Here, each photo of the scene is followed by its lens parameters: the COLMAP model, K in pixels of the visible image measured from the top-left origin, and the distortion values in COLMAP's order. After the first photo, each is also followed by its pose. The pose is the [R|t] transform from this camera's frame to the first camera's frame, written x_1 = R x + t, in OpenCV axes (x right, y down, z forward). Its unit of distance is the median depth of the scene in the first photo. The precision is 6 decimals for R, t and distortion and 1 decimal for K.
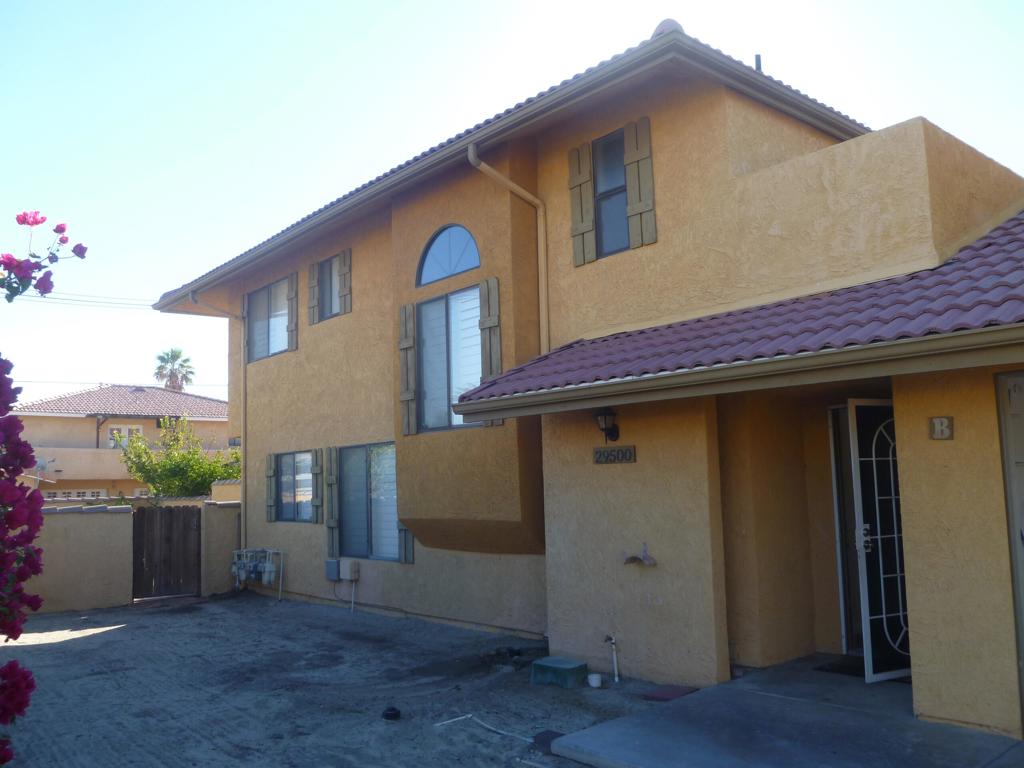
lens RADIAL K [[854.8, 0, 507.8], [0, 854.8, 386.4], [0, 0, 1]] dist [-0.078225, 0.010871]
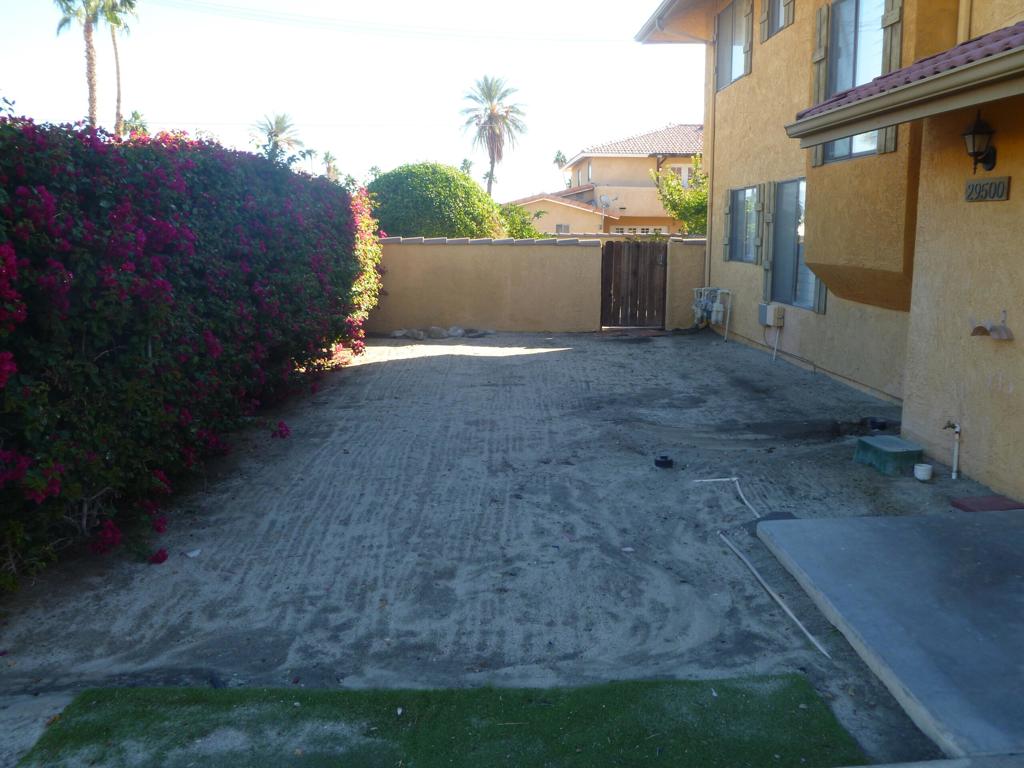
lens RADIAL K [[854.8, 0, 507.8], [0, 854.8, 386.4], [0, 0, 1]] dist [-0.078225, 0.010871]
pose [[0.782105, 0.139969, -0.607223, 0.151384], [0.047814, 0.958095, 0.282431, 0.012036], [0.621309, -0.249925, 0.742639, 0.096614]]
